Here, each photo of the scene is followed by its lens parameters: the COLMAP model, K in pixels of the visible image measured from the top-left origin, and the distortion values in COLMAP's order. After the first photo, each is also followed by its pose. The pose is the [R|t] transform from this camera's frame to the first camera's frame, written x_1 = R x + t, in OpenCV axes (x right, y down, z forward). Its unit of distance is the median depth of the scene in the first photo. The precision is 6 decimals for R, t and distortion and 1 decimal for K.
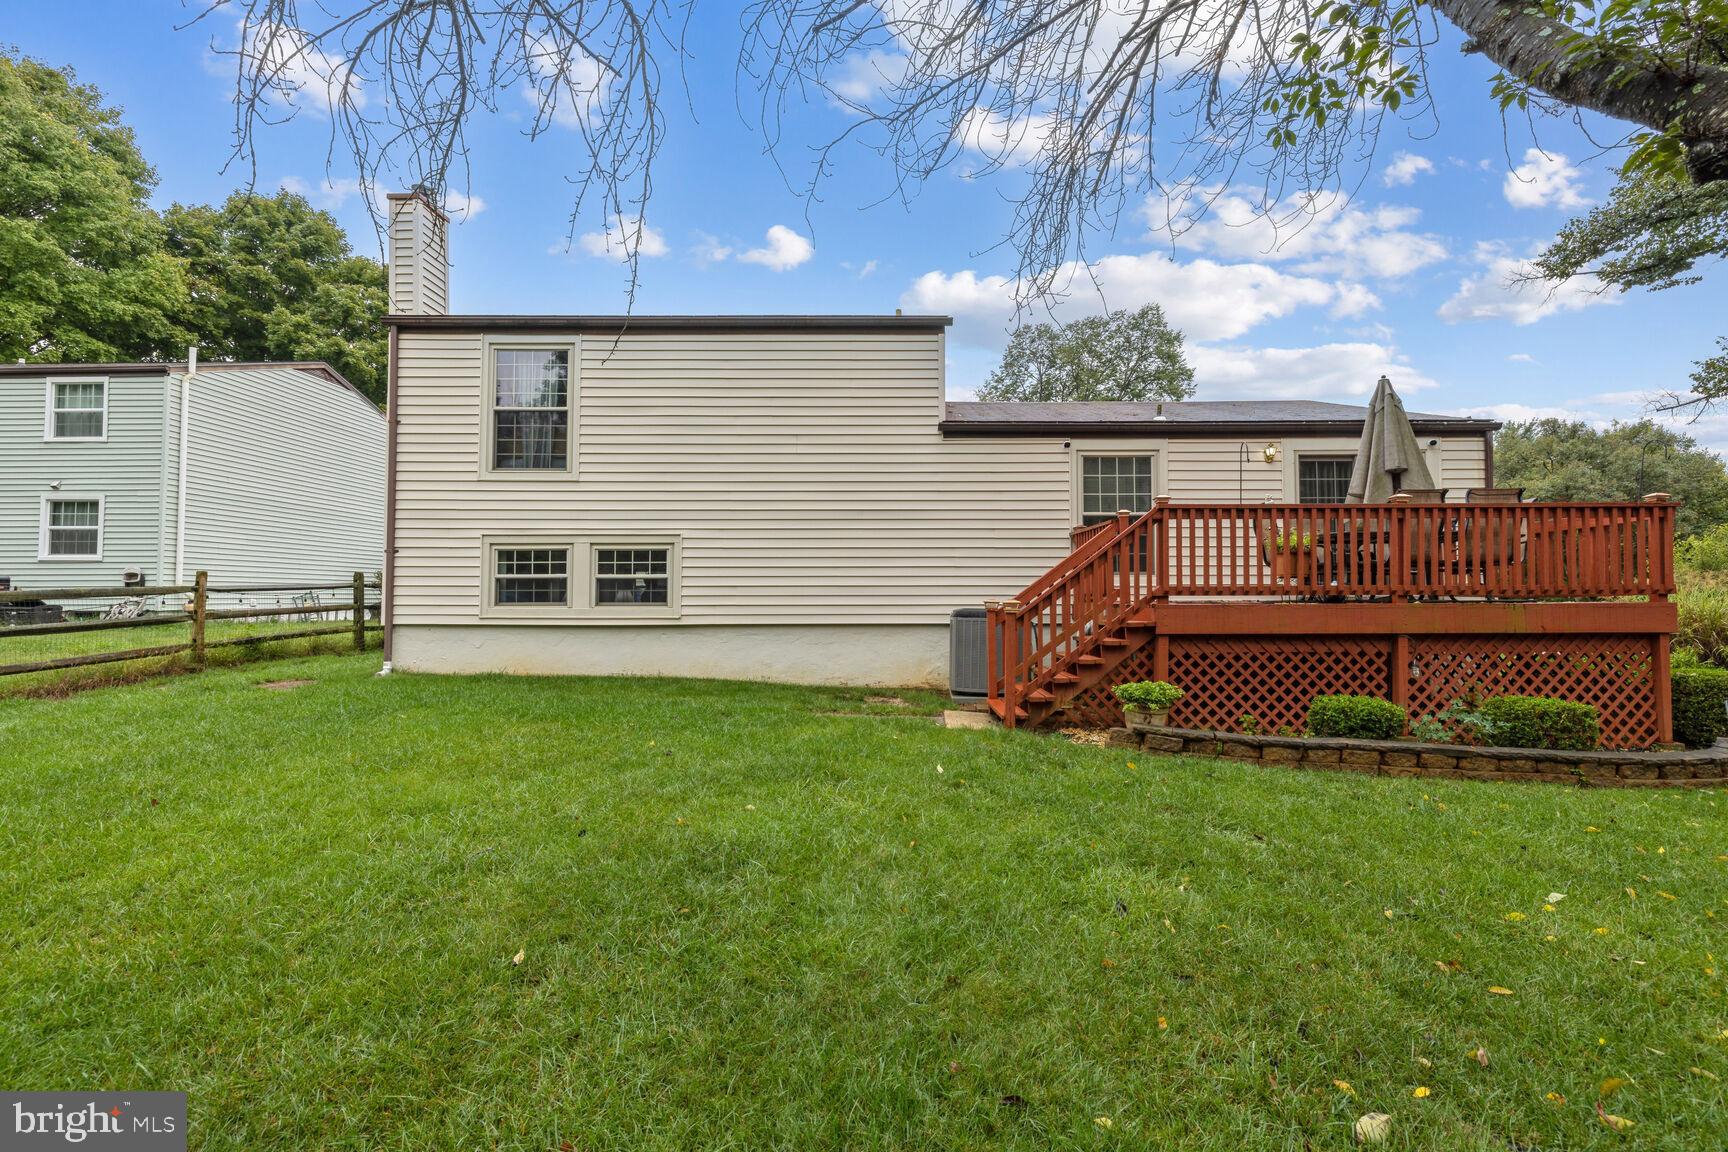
lens RADIAL K [[774.3, 0, 870.1], [0, 774.3, 567.7], [0, 0, 1]] dist [-0.000271, -0.000056]
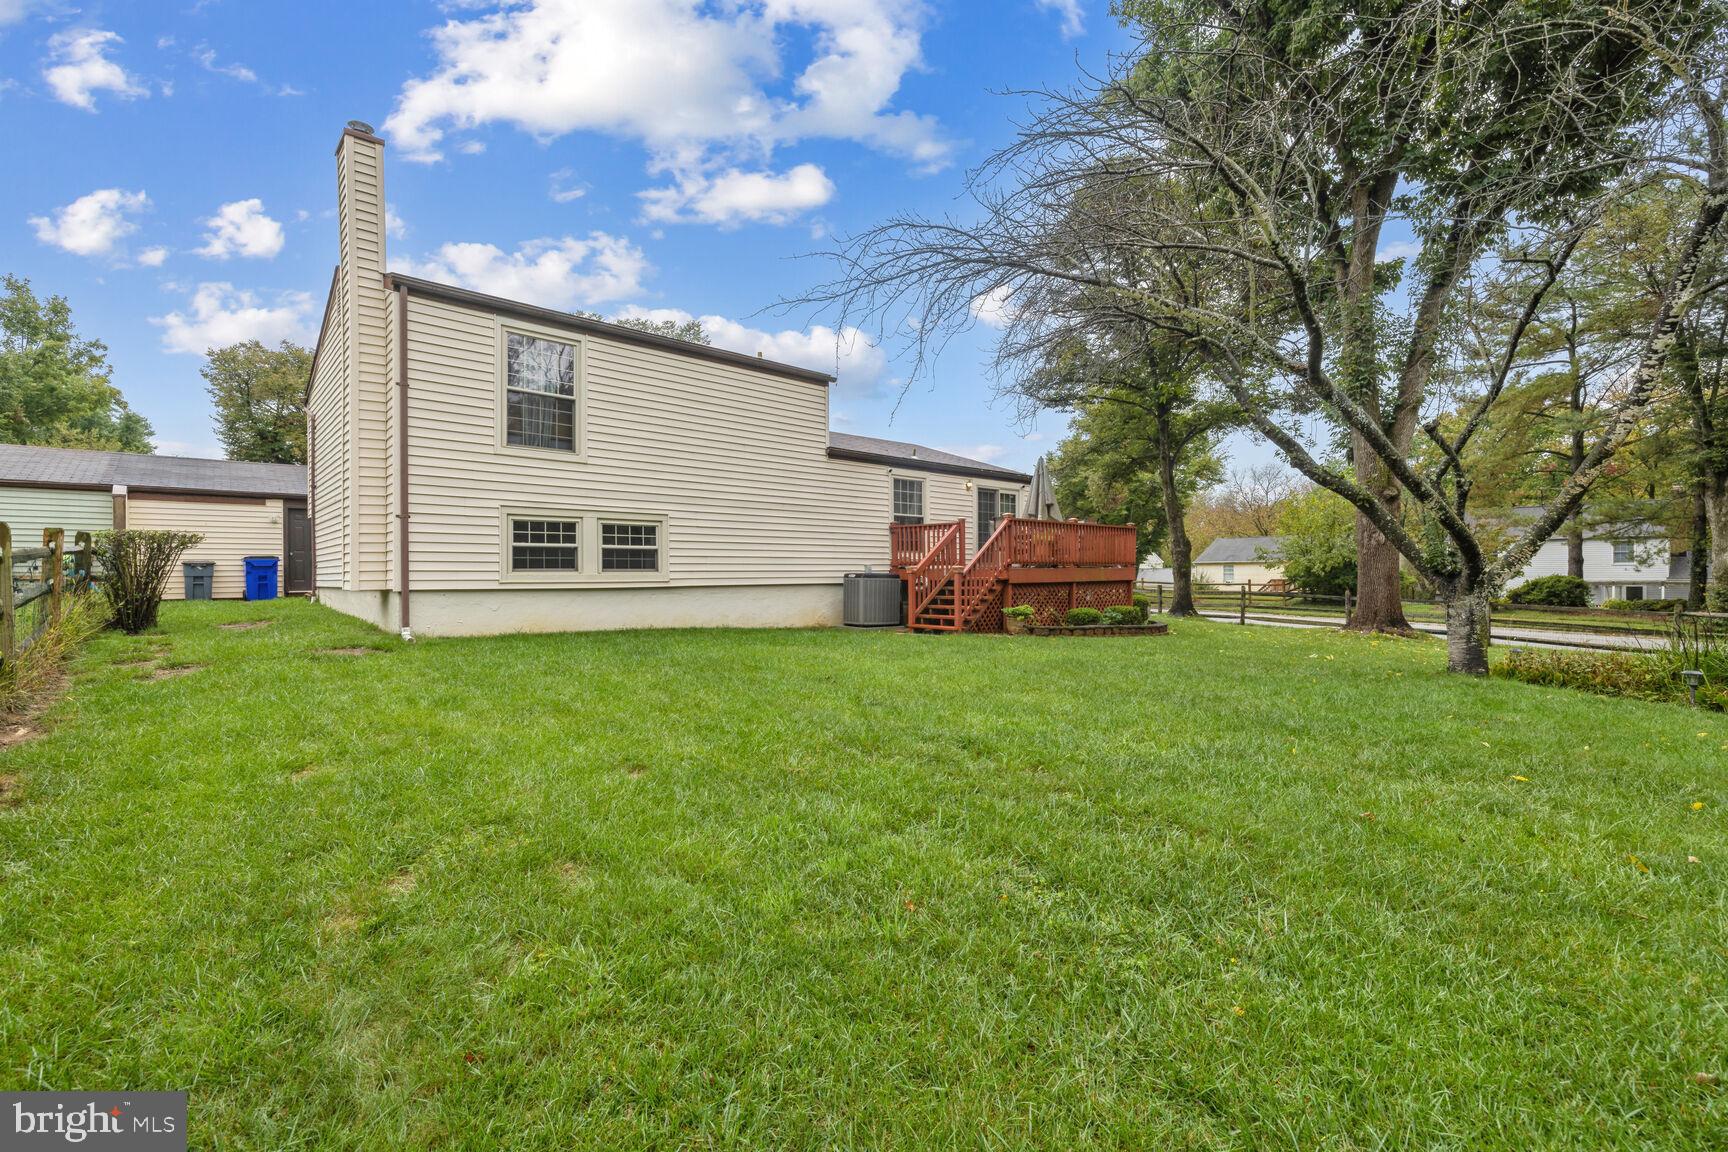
lens RADIAL K [[774.3, 0, 870.1], [0, 774.3, 567.7], [0, 0, 1]] dist [-0.000271, -0.000056]
pose [[0.722443, 0.003678, 0.691421, -0.868207], [-0.022816, 0.999568, 0.018523, 0.012281], [-0.691054, -0.029157, 0.722215, -0.127526]]
